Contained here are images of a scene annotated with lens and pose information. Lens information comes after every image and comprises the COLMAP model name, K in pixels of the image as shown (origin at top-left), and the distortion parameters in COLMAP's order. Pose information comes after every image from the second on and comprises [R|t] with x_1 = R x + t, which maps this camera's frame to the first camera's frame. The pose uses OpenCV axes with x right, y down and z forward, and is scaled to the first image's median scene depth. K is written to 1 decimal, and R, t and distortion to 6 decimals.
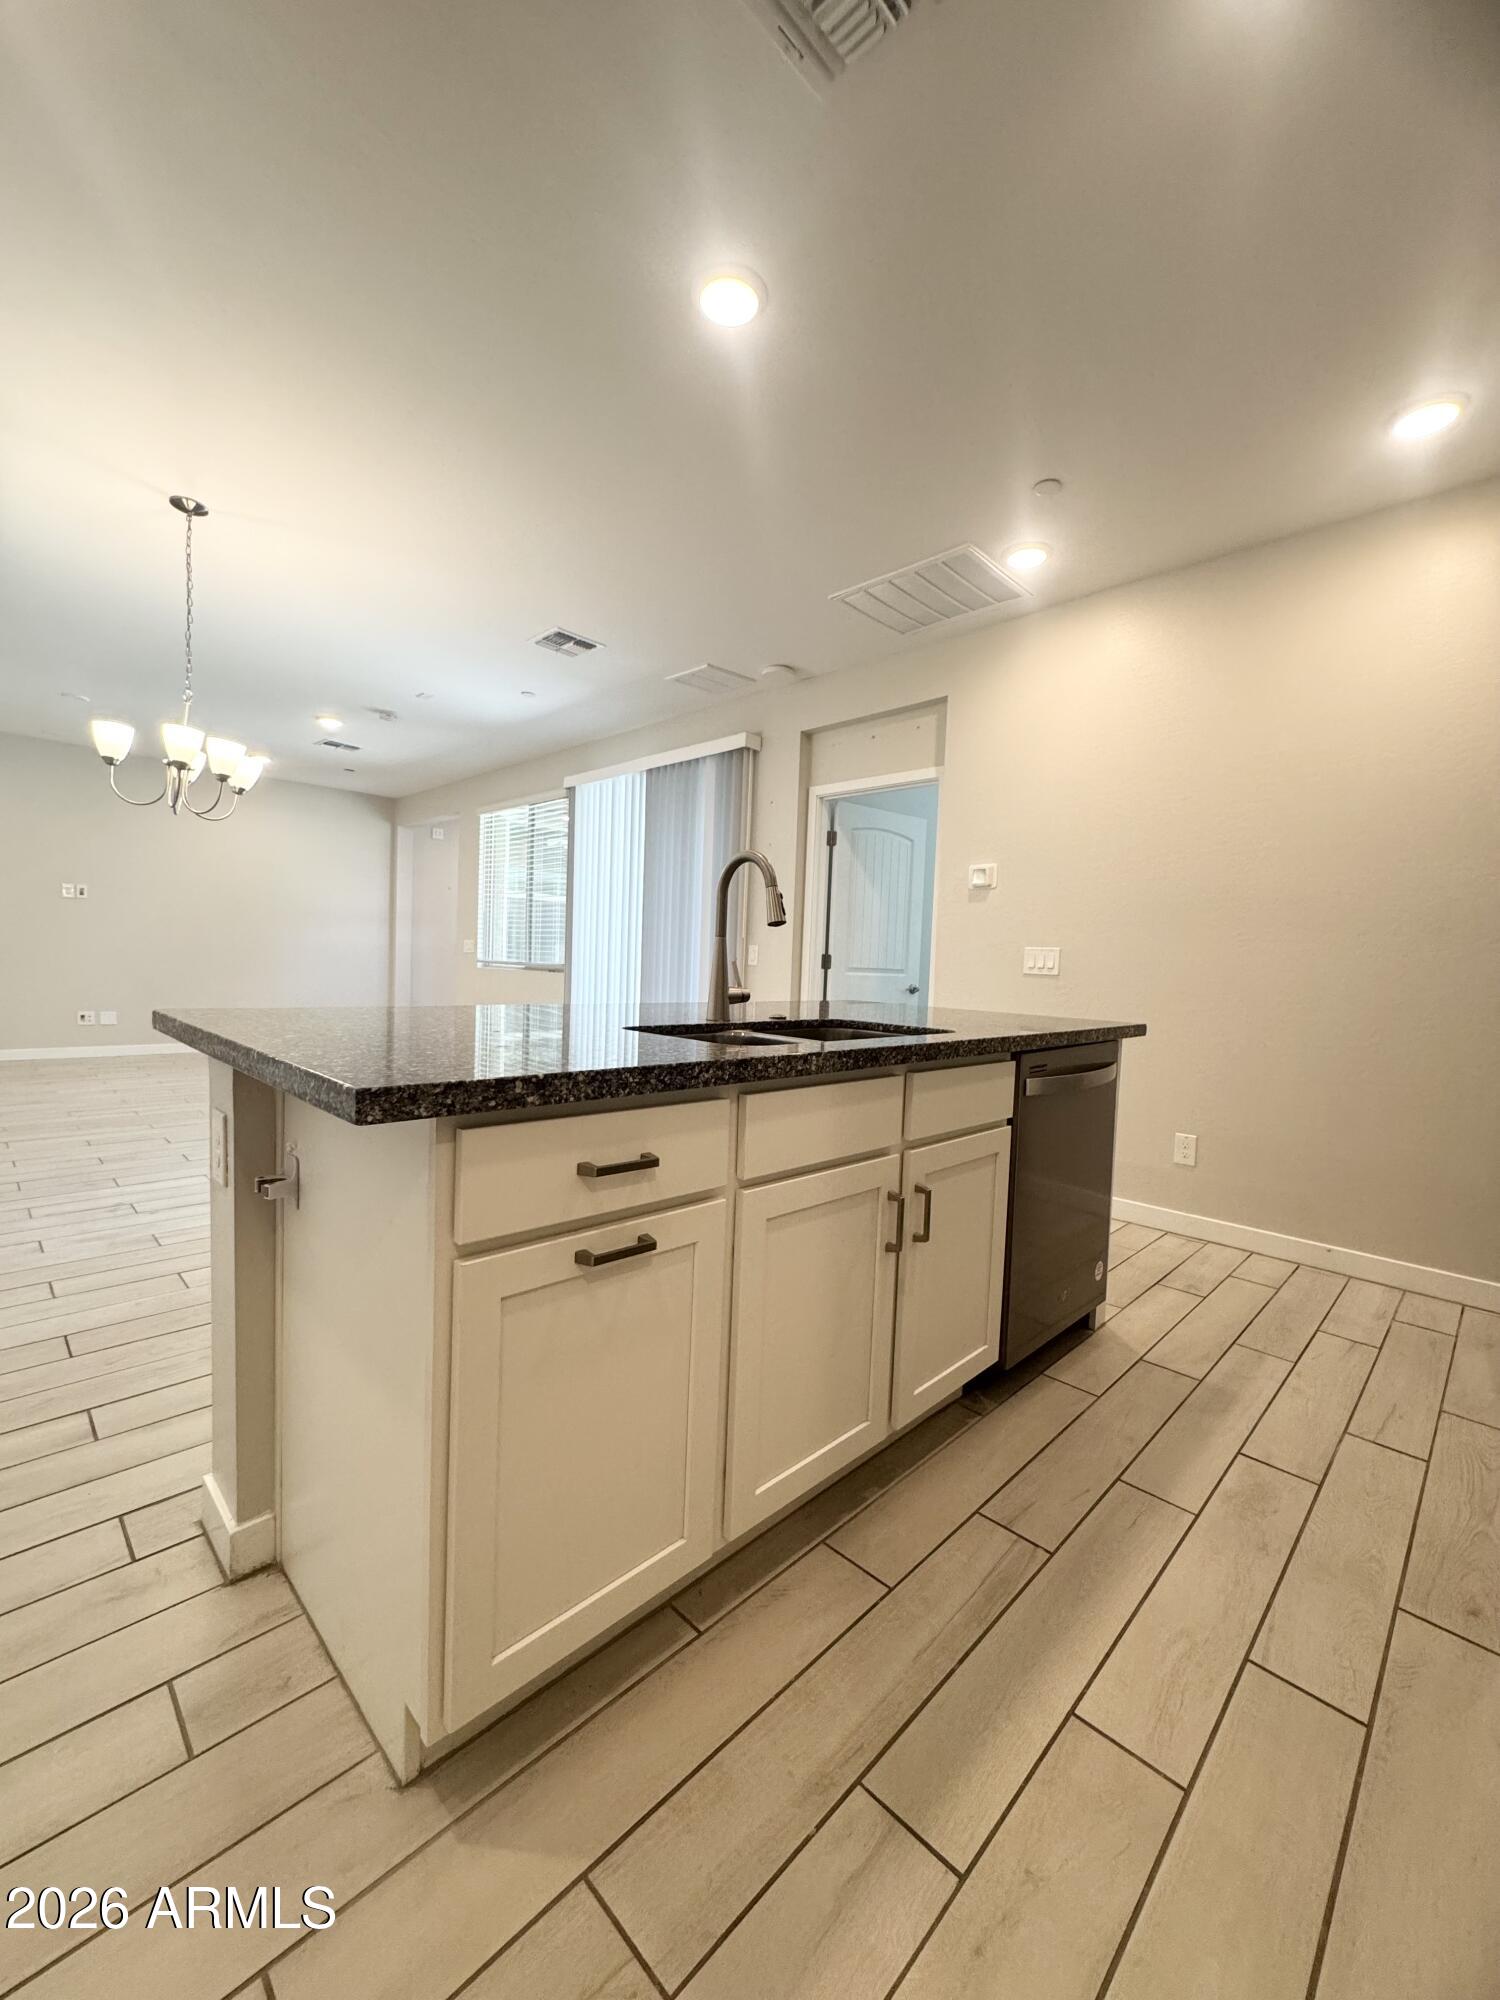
lens RADIAL K [[797.8, 0, 749.8], [0, 797.8, 1000.3], [0, 0, 1]] dist [-0.000783, 0.000286]
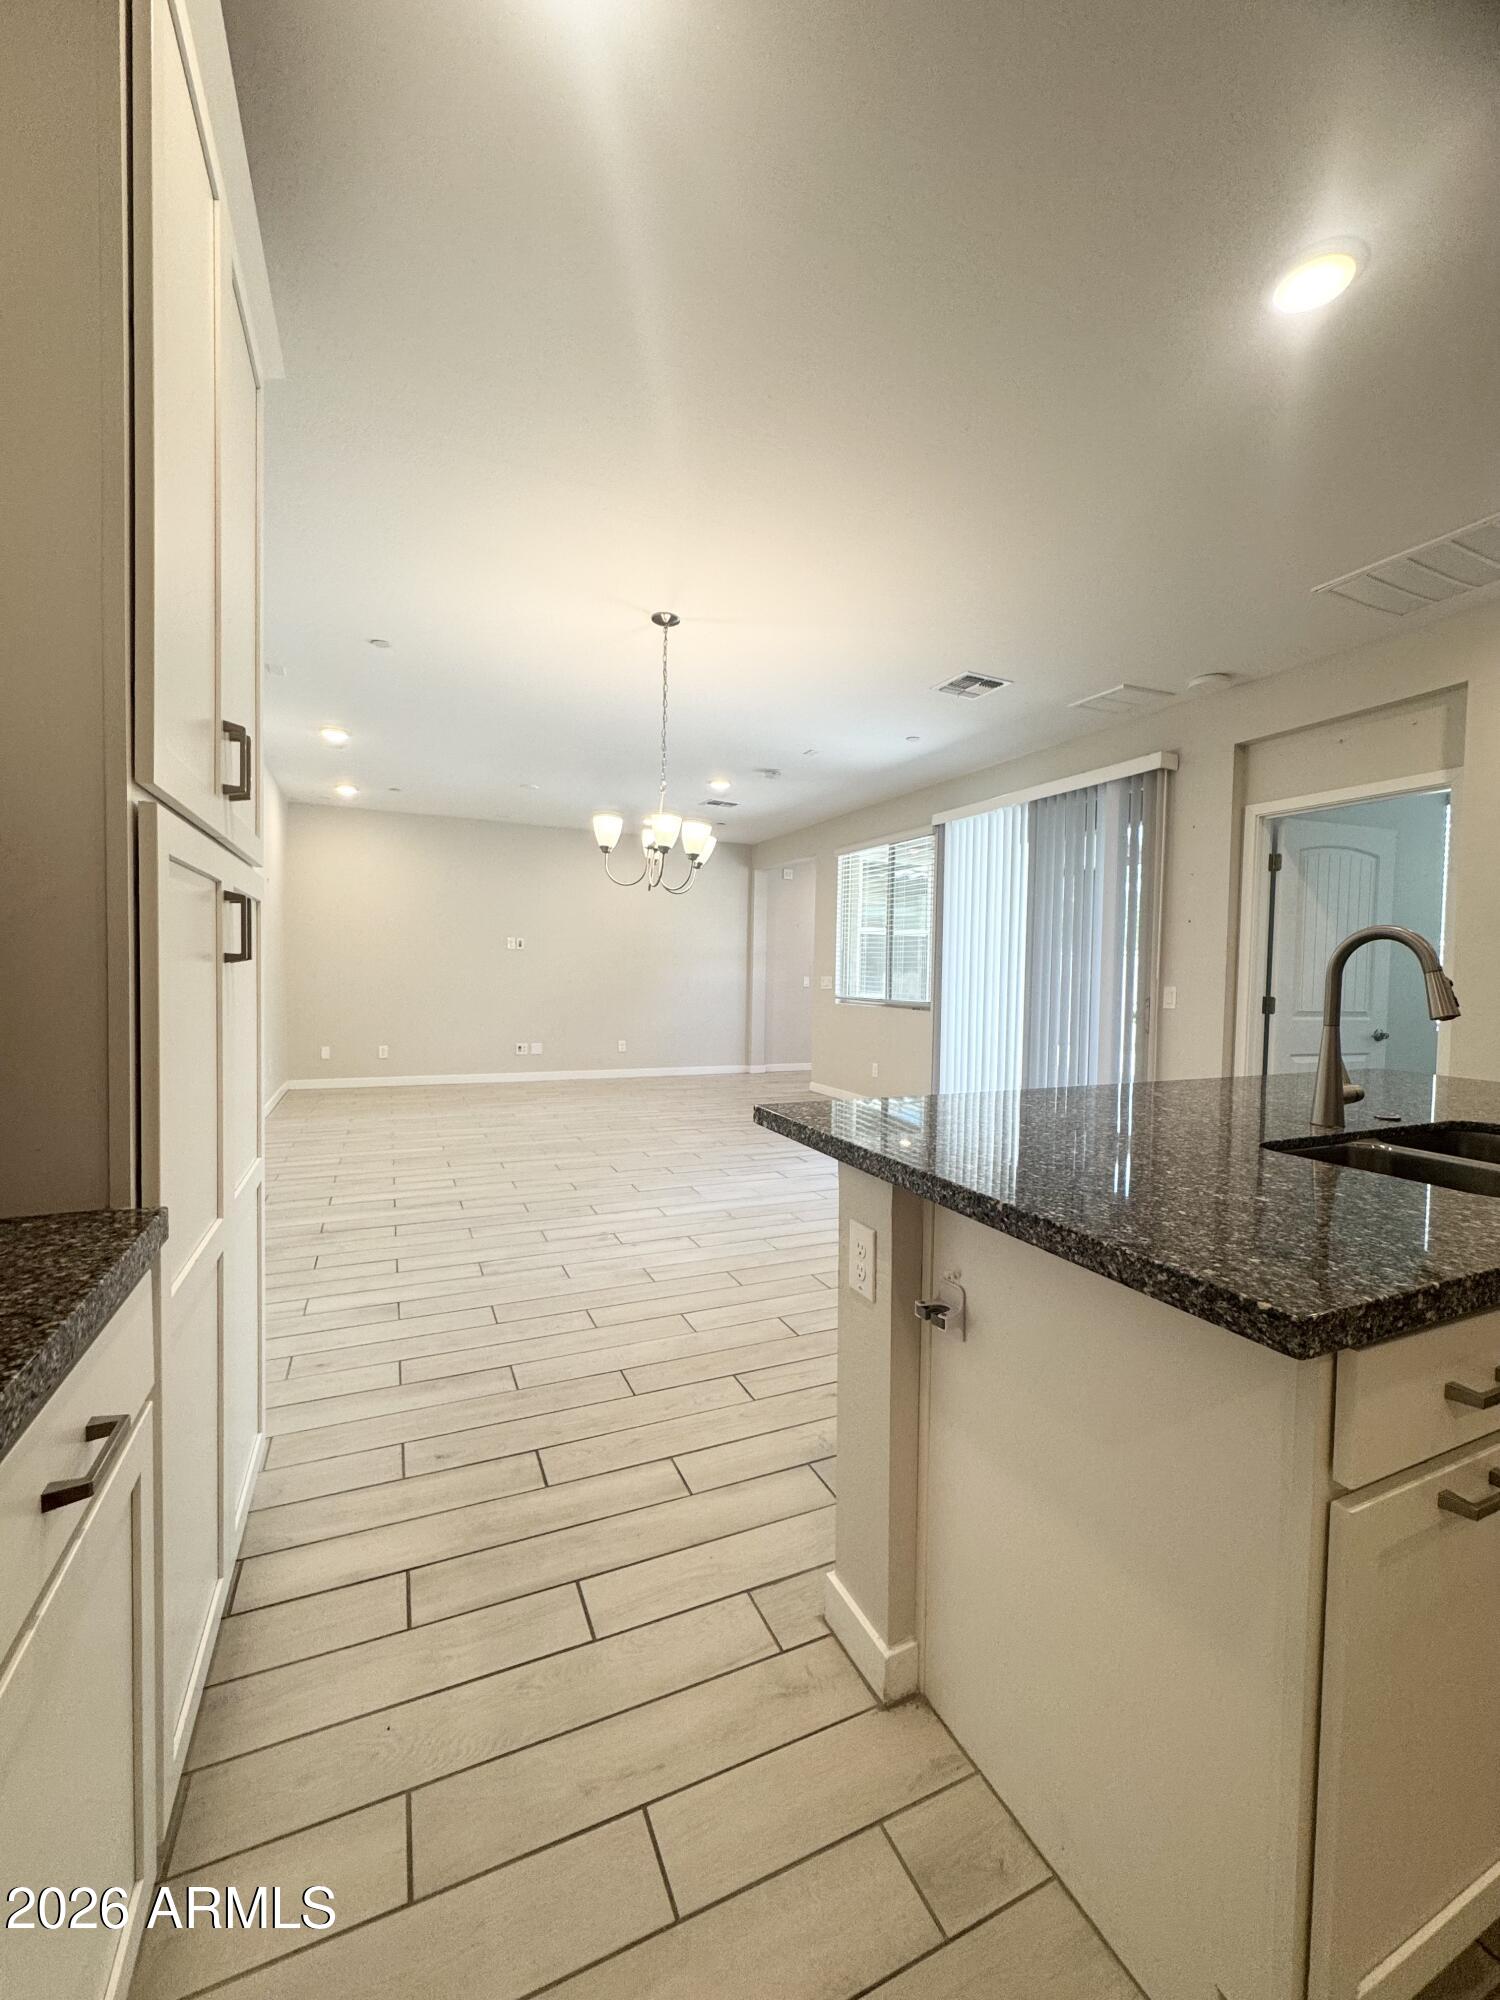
lens RADIAL K [[797.8, 0, 755.4], [0, 797.8, 1001.7], [0, 0, 1]] dist [-0.000783, 0.000286]
pose [[0.935646, -0.006922, -0.352871, -0.120507], [-0.000920, 0.999756, -0.022050, -0.033749], [0.352938, 0.020956, 0.935412, -0.000895]]
